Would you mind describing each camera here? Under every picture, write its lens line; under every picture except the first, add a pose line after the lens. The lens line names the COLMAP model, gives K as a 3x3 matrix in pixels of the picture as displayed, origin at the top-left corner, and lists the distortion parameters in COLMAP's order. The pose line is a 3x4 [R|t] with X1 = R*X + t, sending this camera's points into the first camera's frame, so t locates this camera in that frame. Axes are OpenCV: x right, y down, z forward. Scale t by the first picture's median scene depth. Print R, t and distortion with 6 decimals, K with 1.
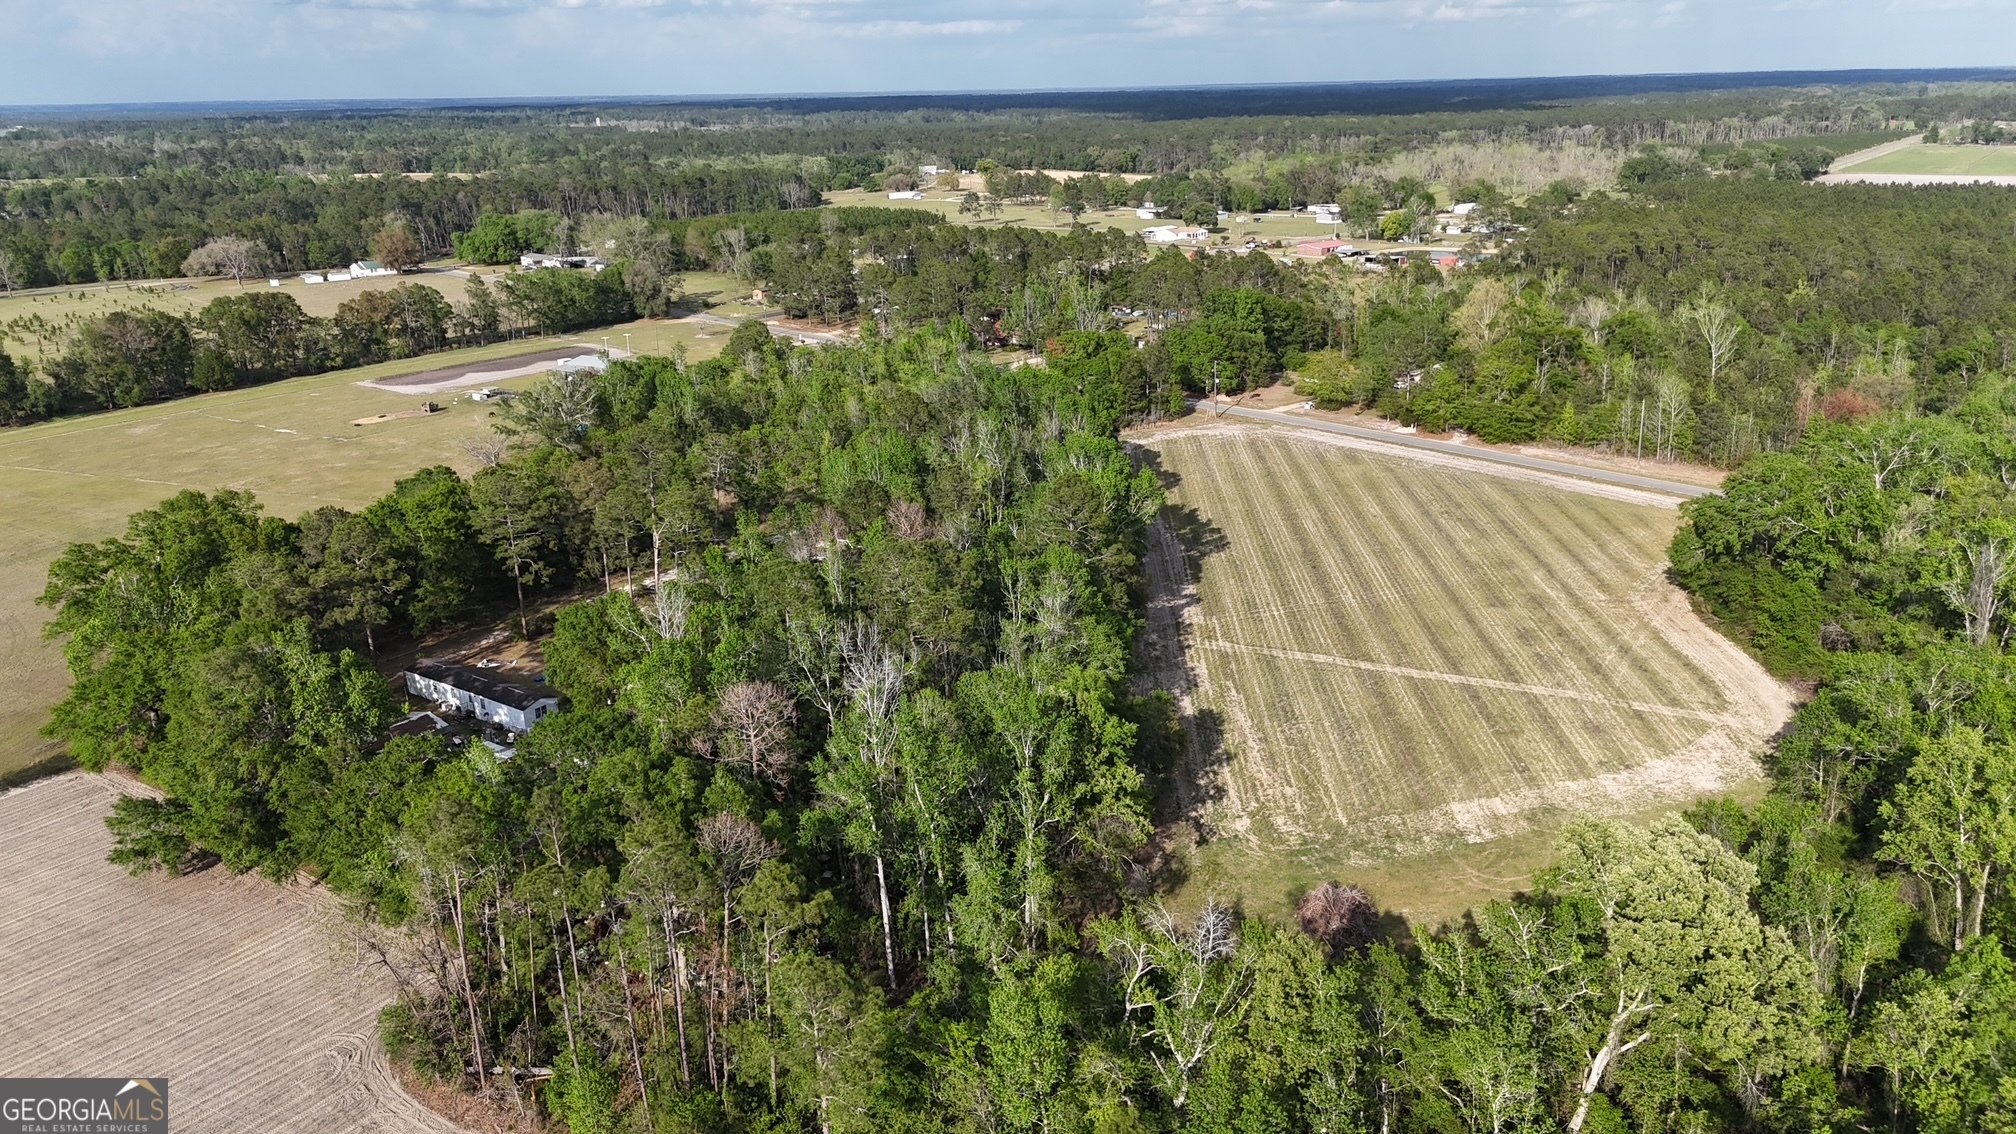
lens RADIAL K [[1501.7, 0, 1009.4], [0, 1501.7, 553.0], [0, 0, 1]] dist [0.057079, -0.054908]
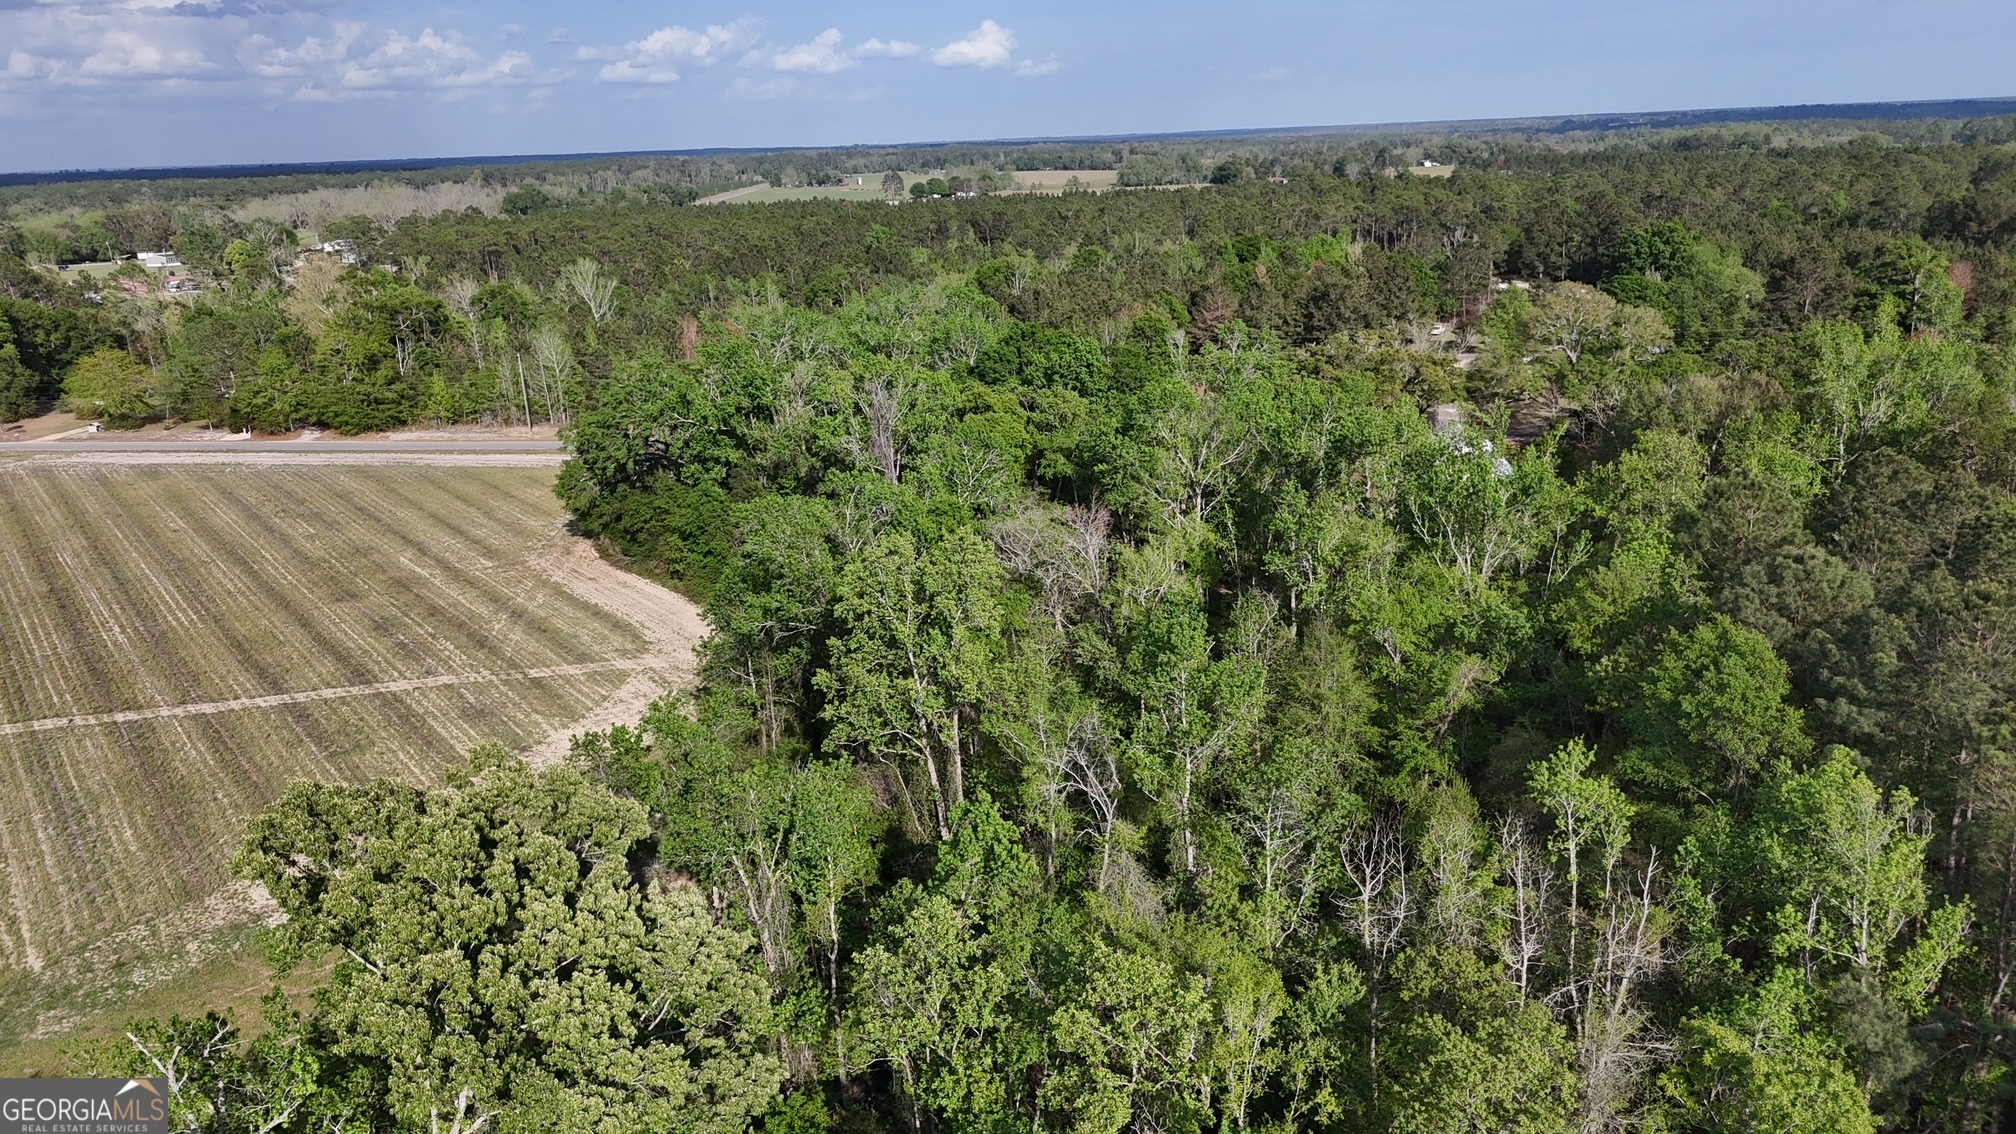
lens RADIAL K [[1501.7, 0, 1044.8], [0, 1501.7, 558.3], [0, 0, 1]] dist [0.057079, -0.054908]
pose [[0.766568, -0.178958, 0.616723, 0.124390], [0.207466, 0.977900, 0.025888, 0.061429], [-0.607726, 0.108104, 0.786754, 0.203012]]
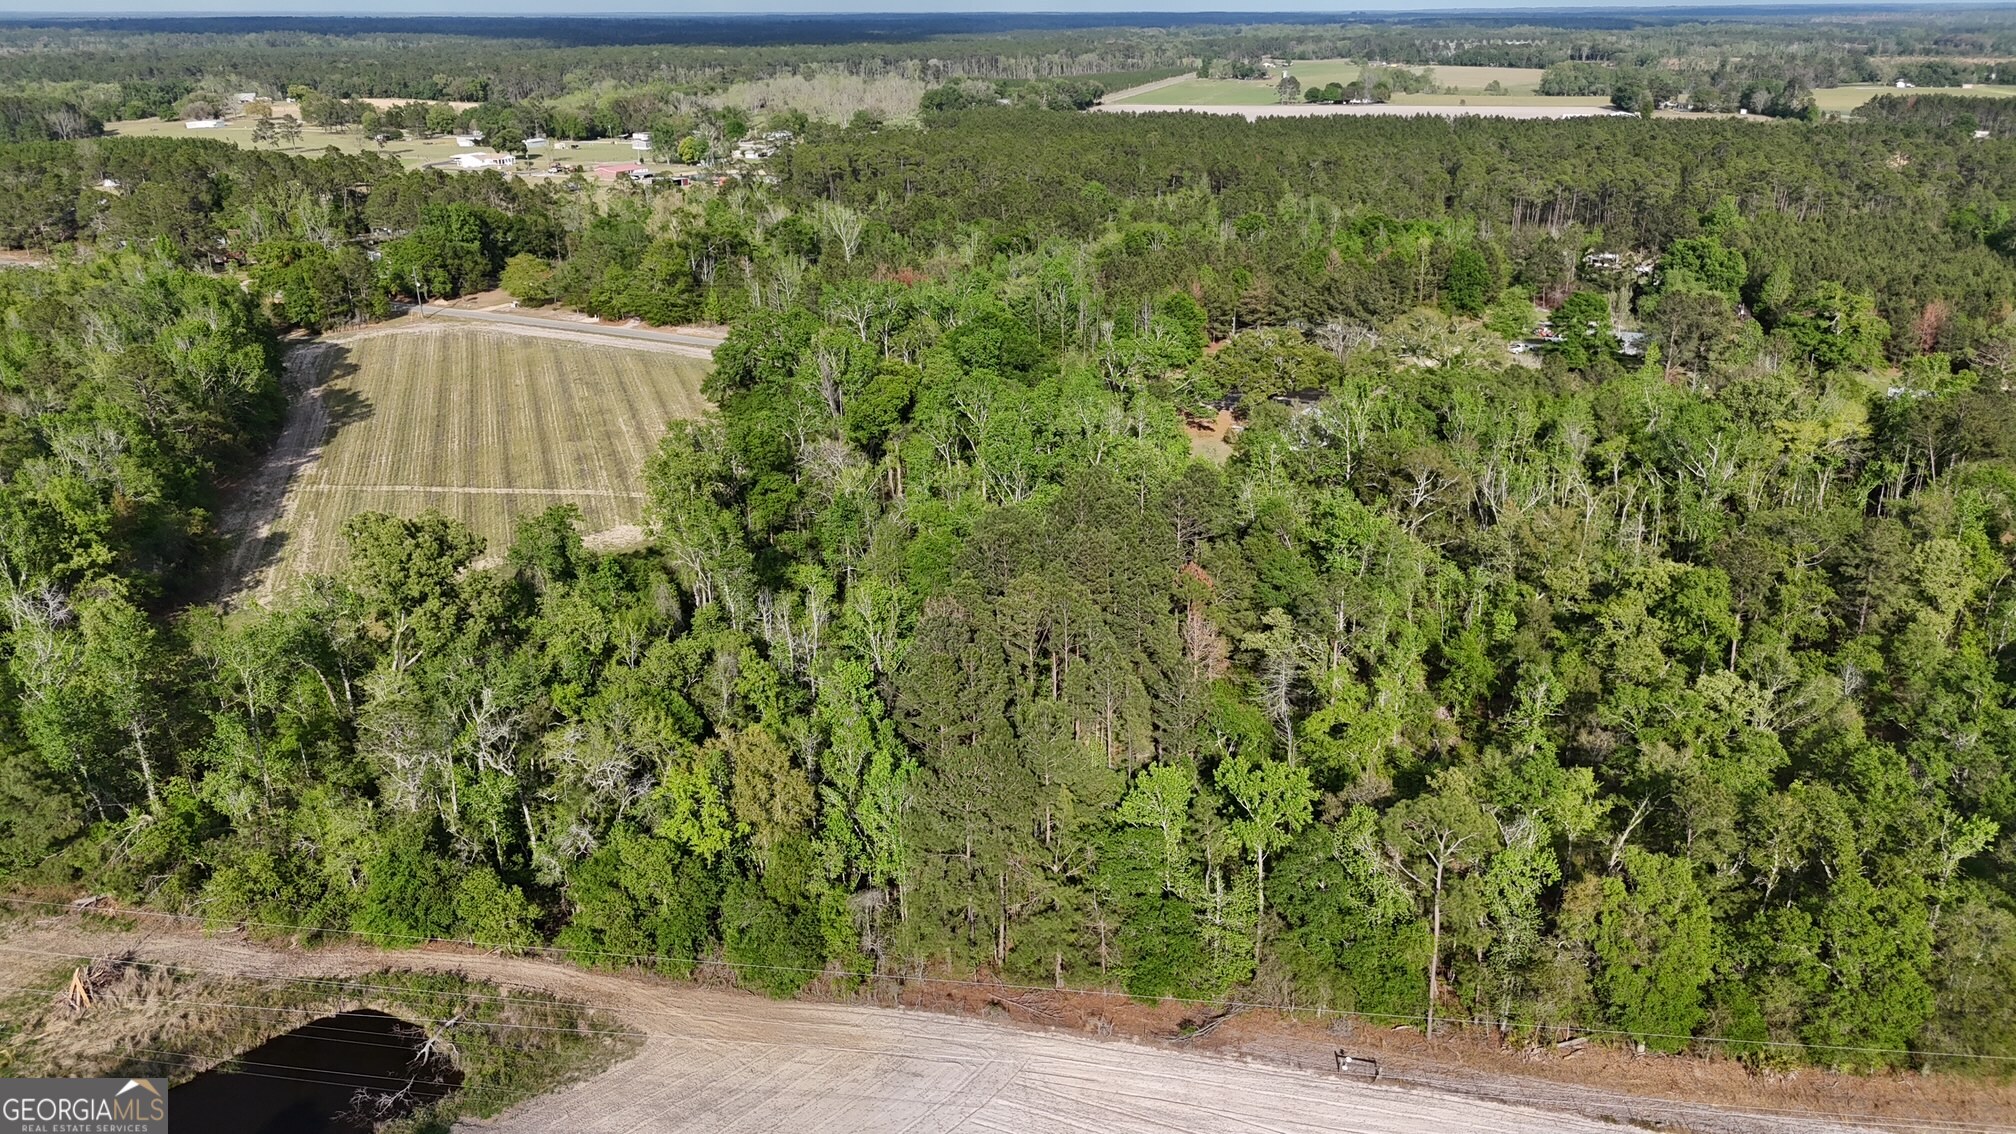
lens RADIAL K [[1501.7, 0, 1011.8], [0, 1501.7, 563.3], [0, 0, 1]] dist [0.057079, -0.054908]
pose [[0.935307, -0.107212, 0.337204, 0.213250], [0.091228, 0.993839, 0.062945, 0.084096], [-0.341875, -0.028111, 0.939325, -0.286520]]
